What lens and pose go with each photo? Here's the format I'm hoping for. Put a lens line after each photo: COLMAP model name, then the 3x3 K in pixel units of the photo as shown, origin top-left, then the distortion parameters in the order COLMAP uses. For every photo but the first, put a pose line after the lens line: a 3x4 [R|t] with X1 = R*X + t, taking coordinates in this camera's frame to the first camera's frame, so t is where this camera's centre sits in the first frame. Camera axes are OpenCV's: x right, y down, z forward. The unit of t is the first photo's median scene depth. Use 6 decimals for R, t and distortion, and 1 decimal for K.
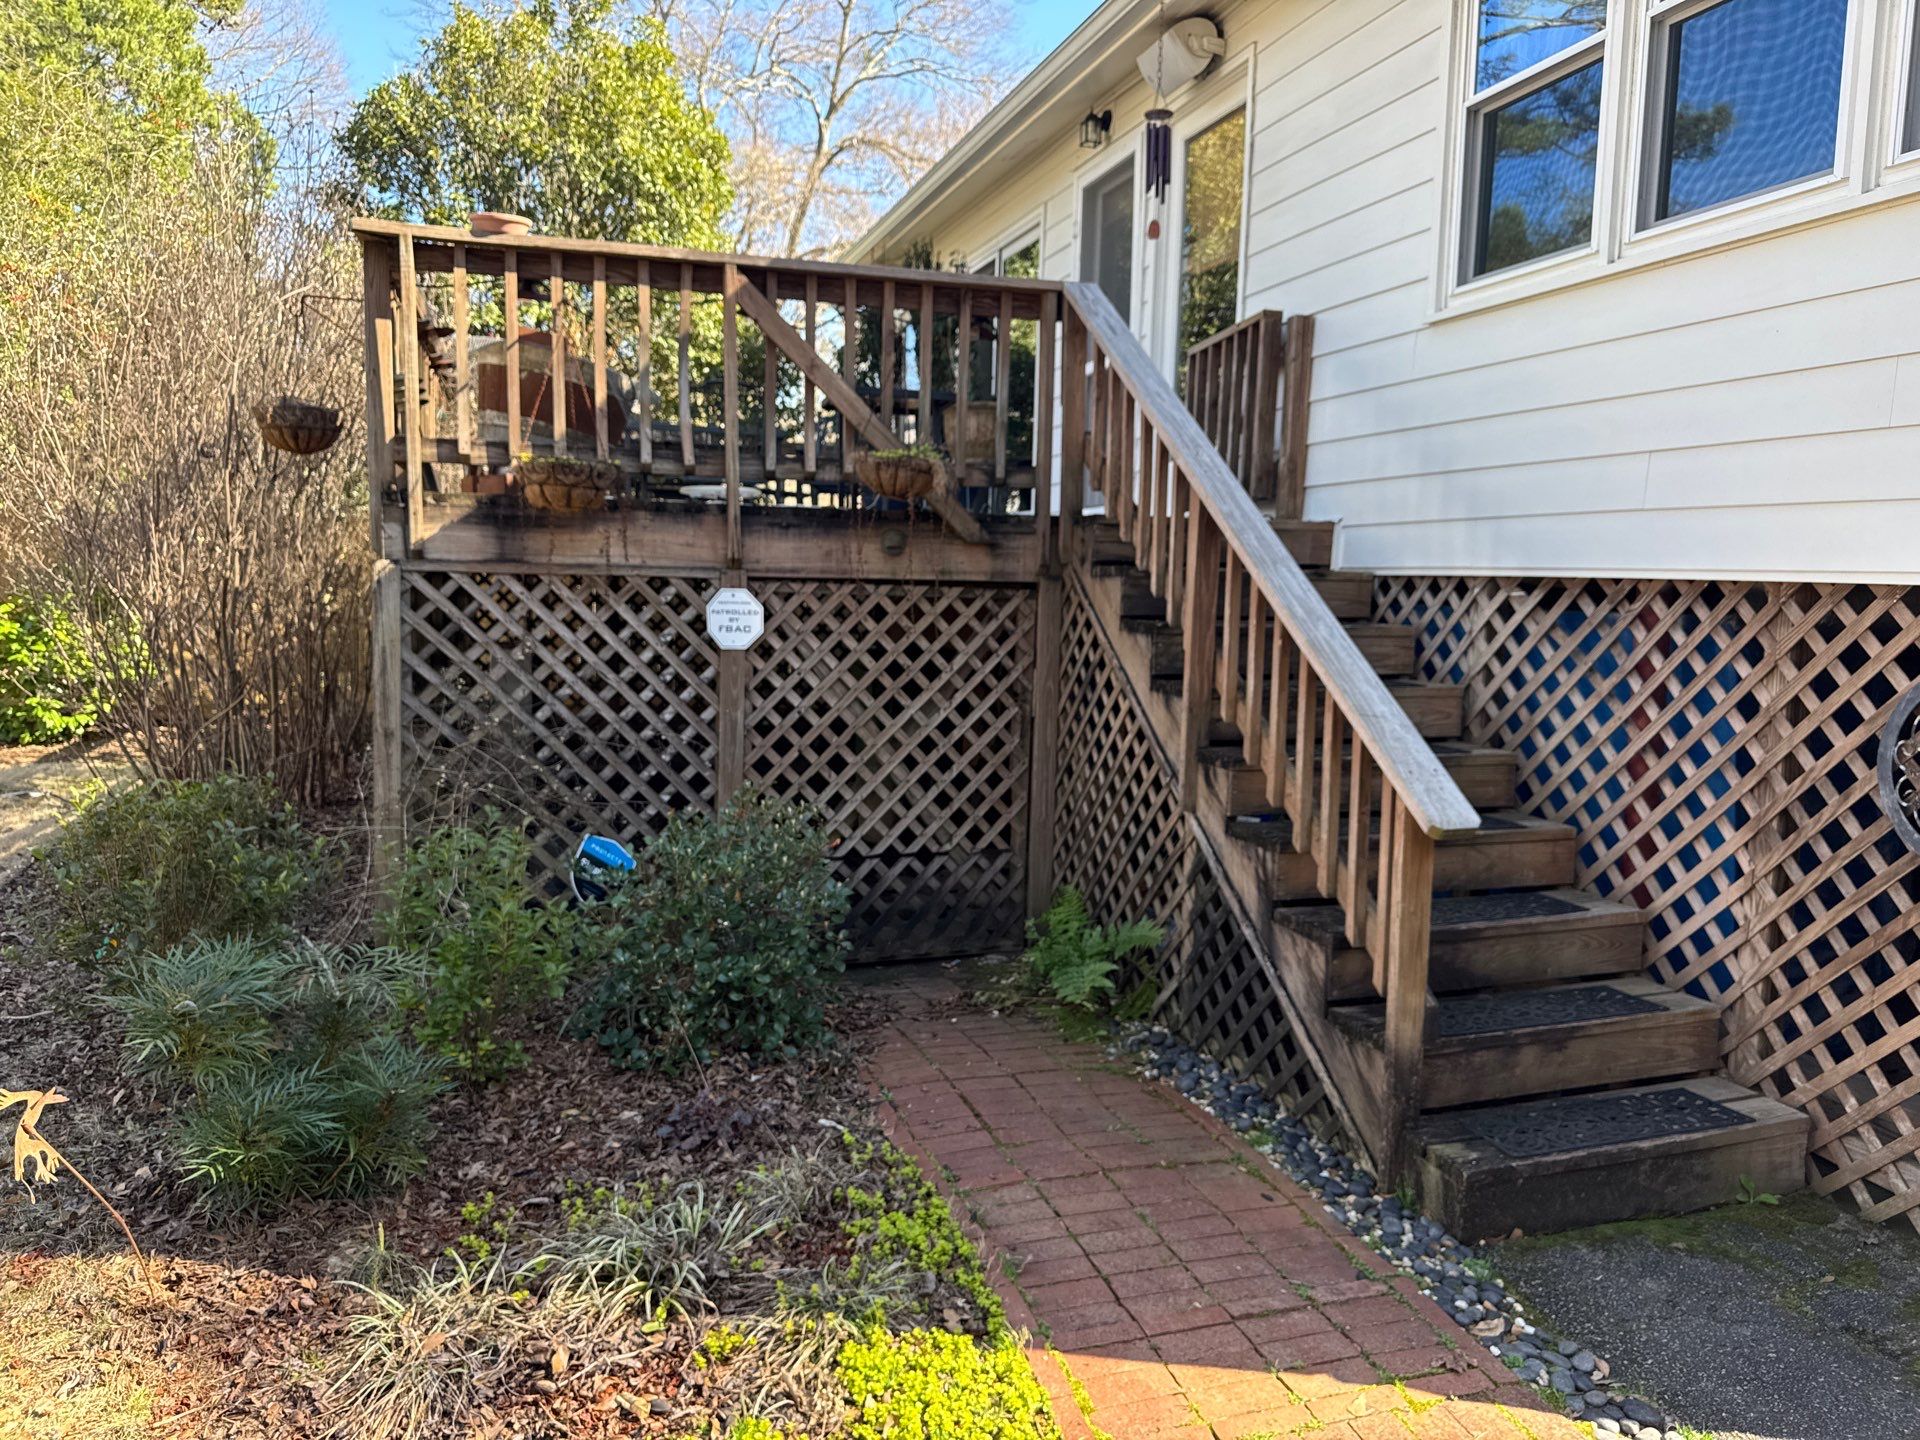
lens RADIAL K [[1347.1, 0, 973.2], [0, 1347.1, 709.7], [0, 0, 1]] dist [0.089794, -0.114394]
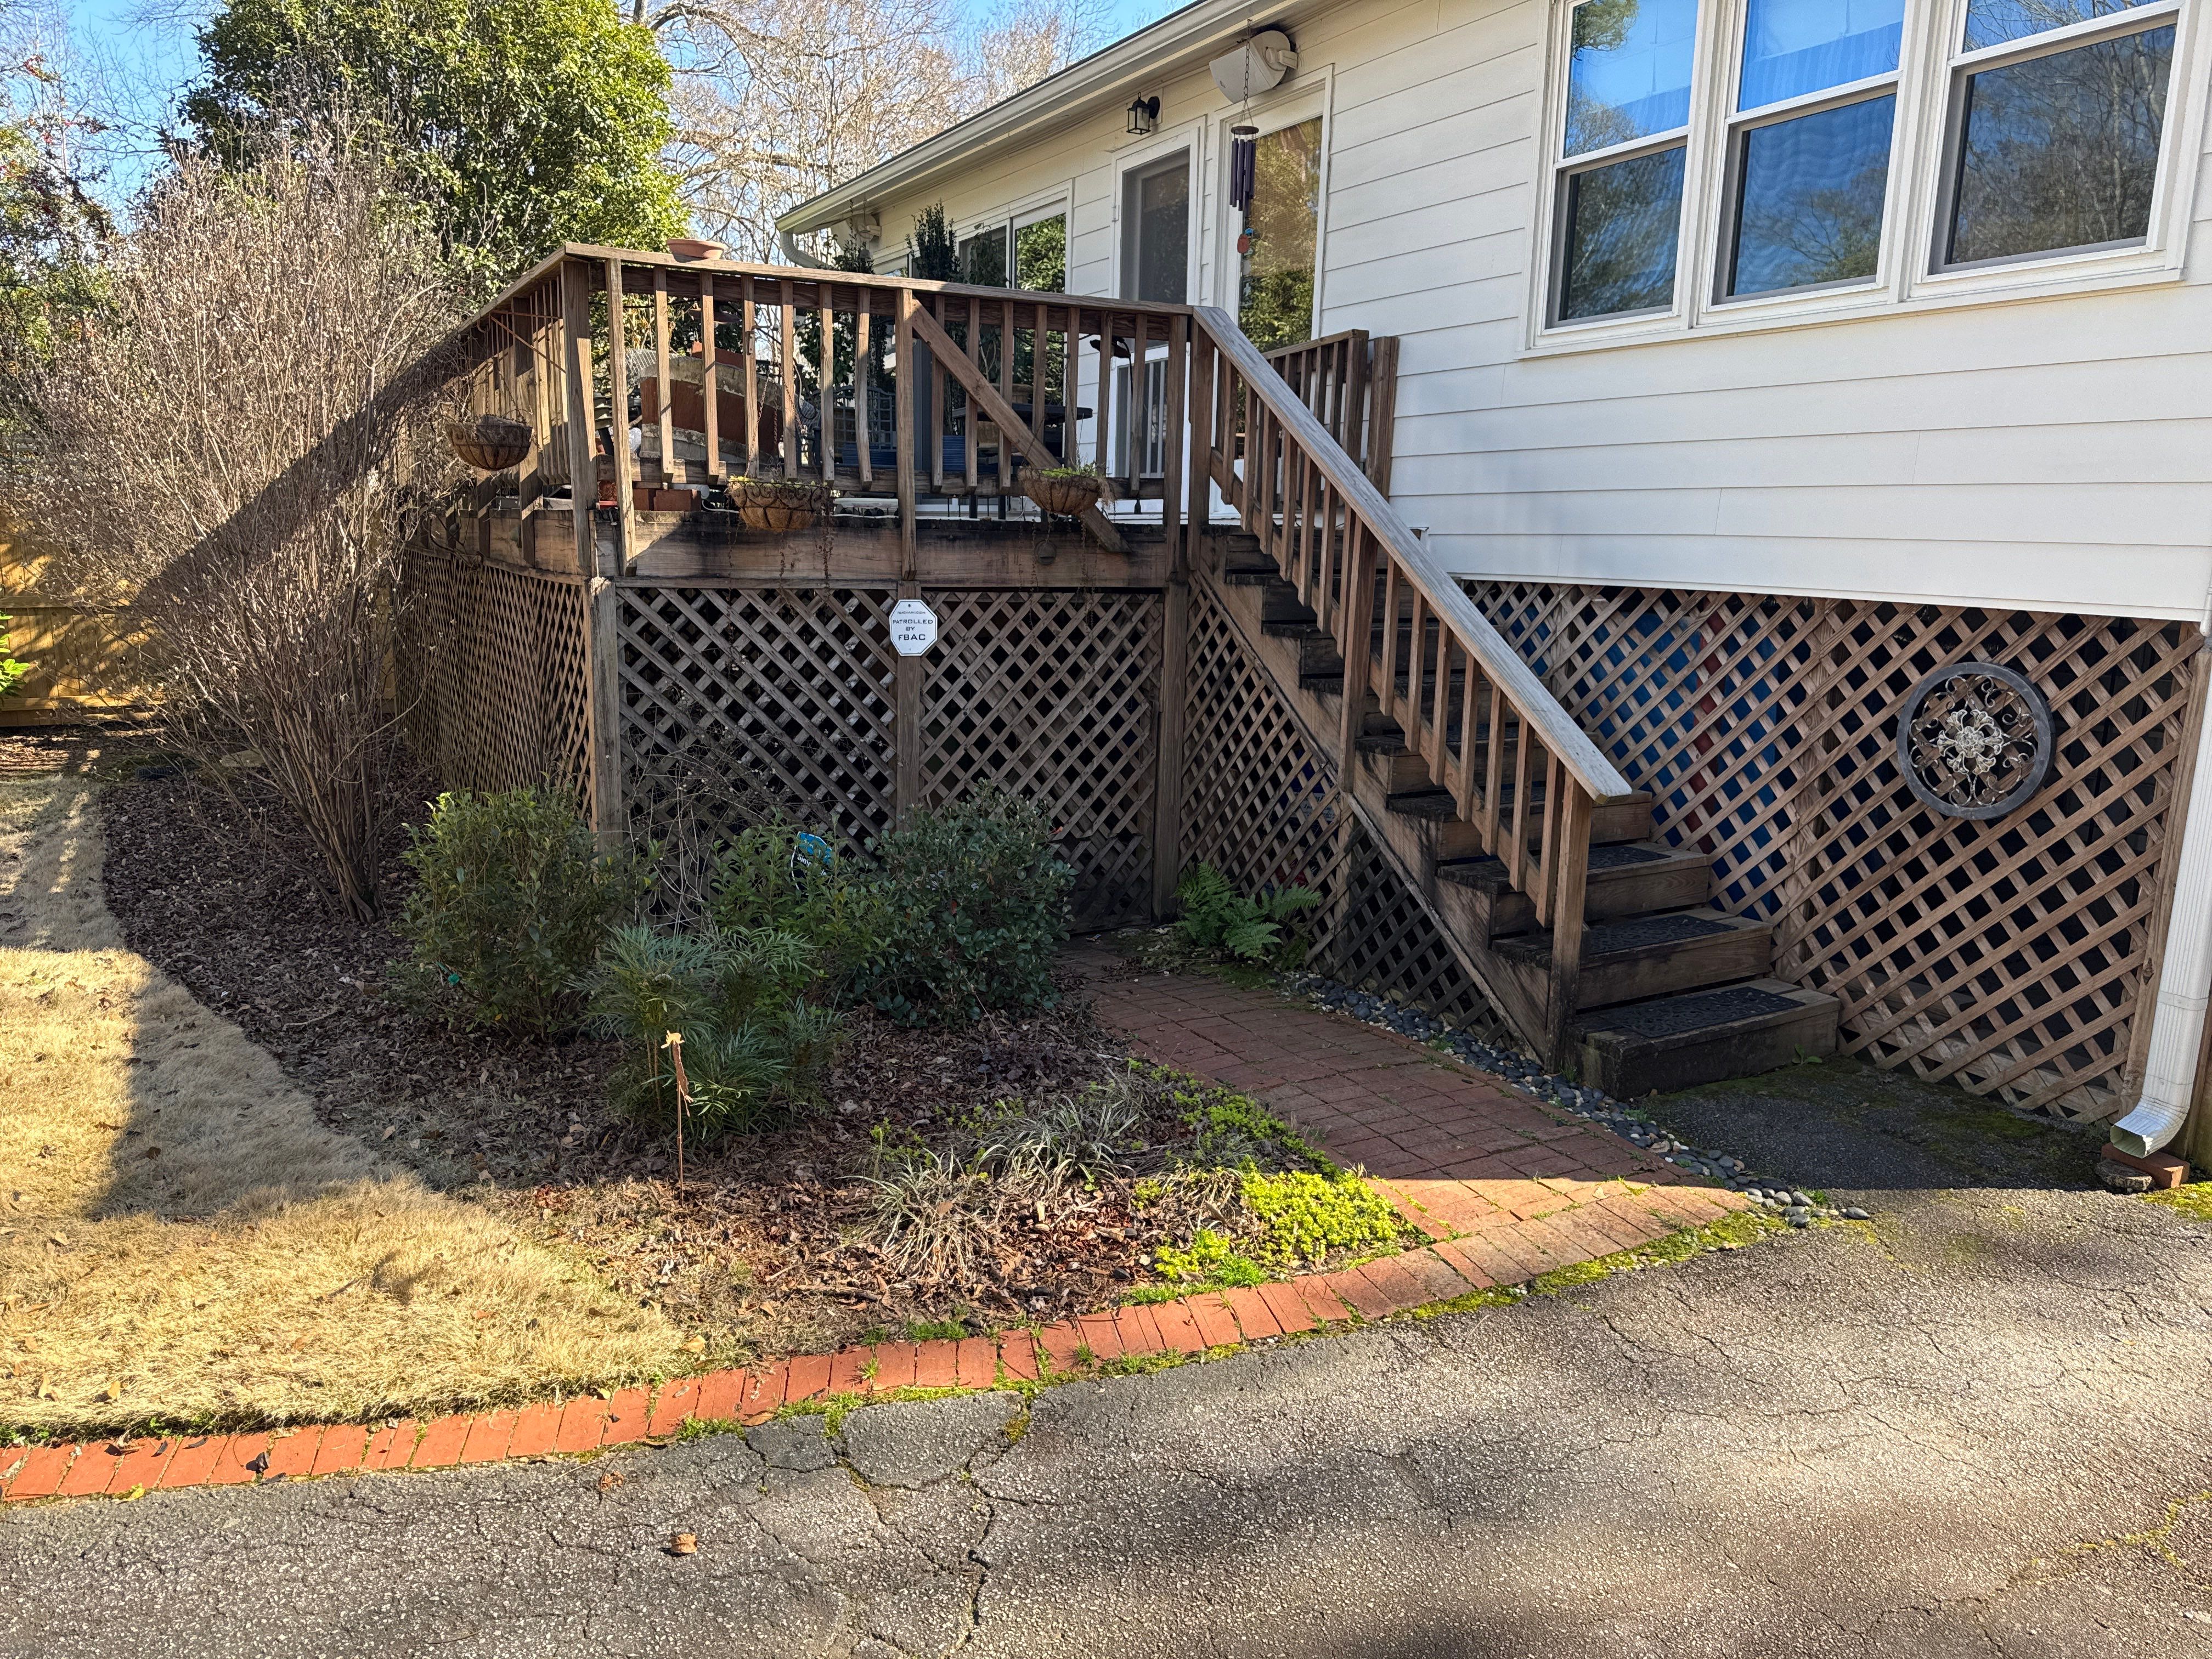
lens RADIAL K [[1542.0, 0, 1106.3], [0, 1542.0, 821.0], [0, 0, 1]] dist [0.145861, -0.237770]
pose [[0.980221, -0.037187, 0.194382, -0.283188], [0.020045, 0.995792, 0.089420, -0.022324], [-0.196889, -0.083755, 0.976842, -0.256784]]
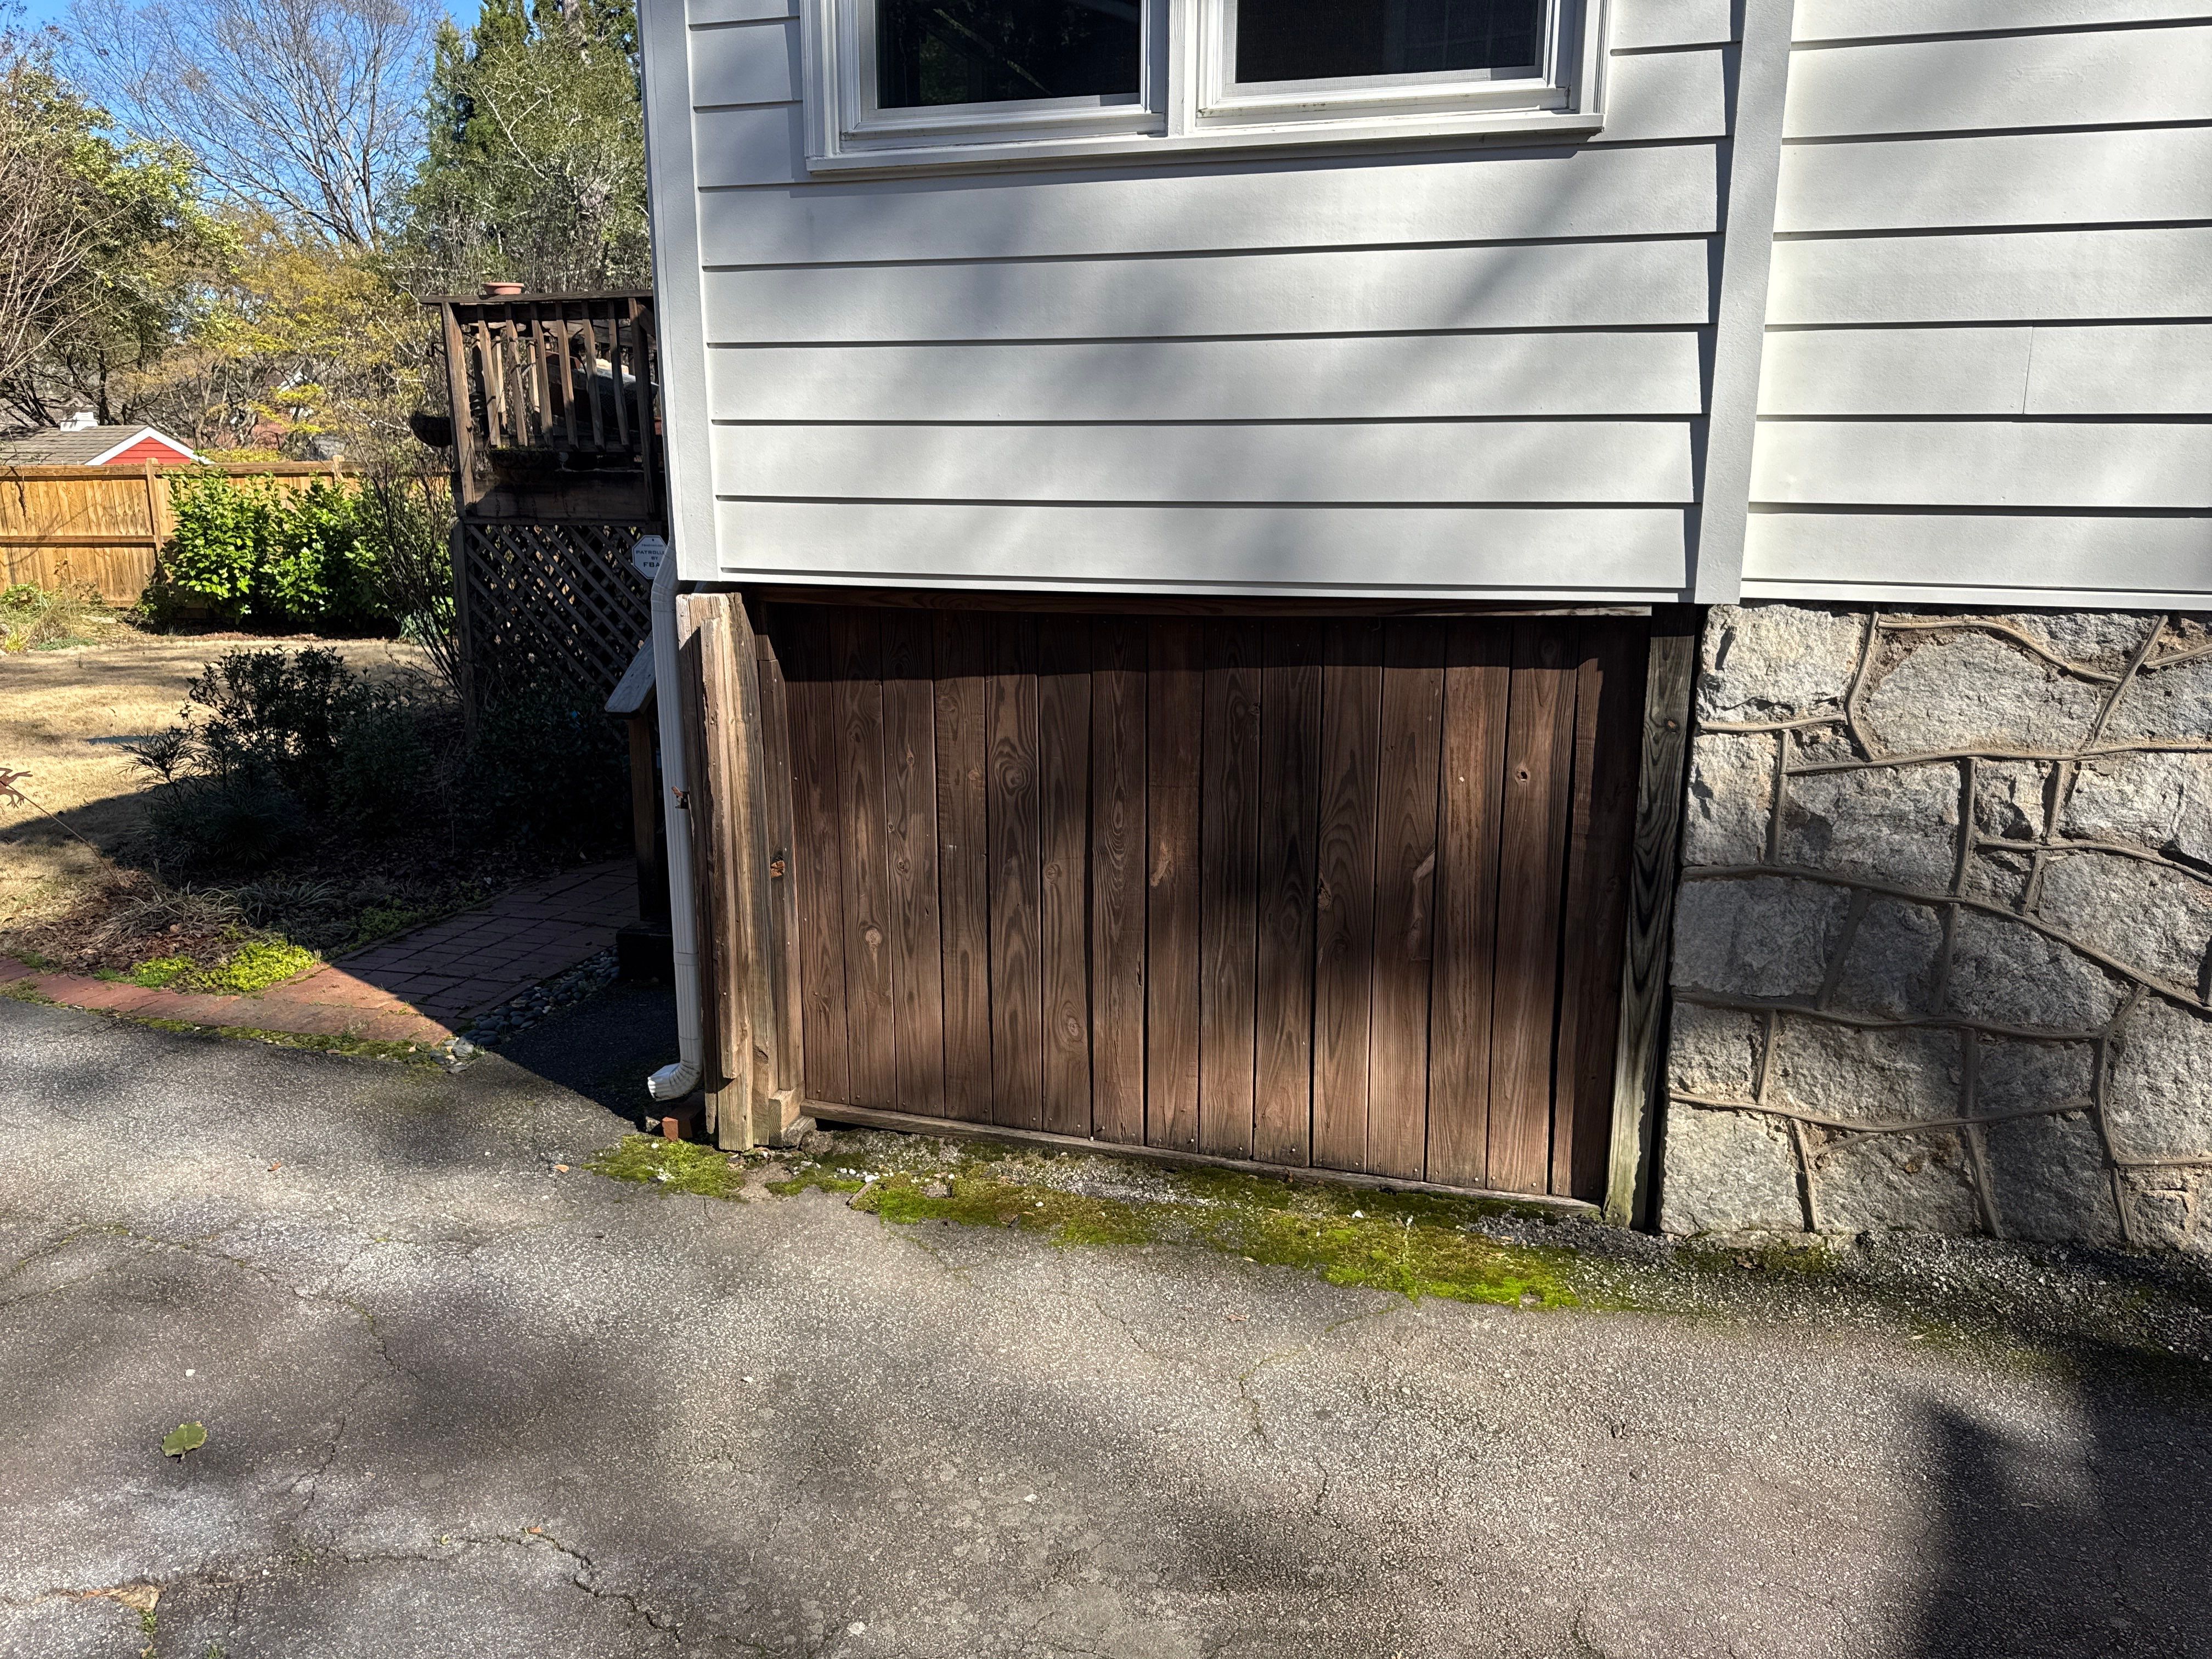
lens RADIAL K [[1553.7, 0, 1108.7], [0, 1553.7, 798.9], [0, 0, 1]] dist [0.155021, -0.262068]
pose [[0.829215, 0.091766, -0.551344, 1.183246], [-0.032016, 0.992609, 0.117060, -0.026428], [0.558011, -0.079416, 0.826024, -0.101297]]
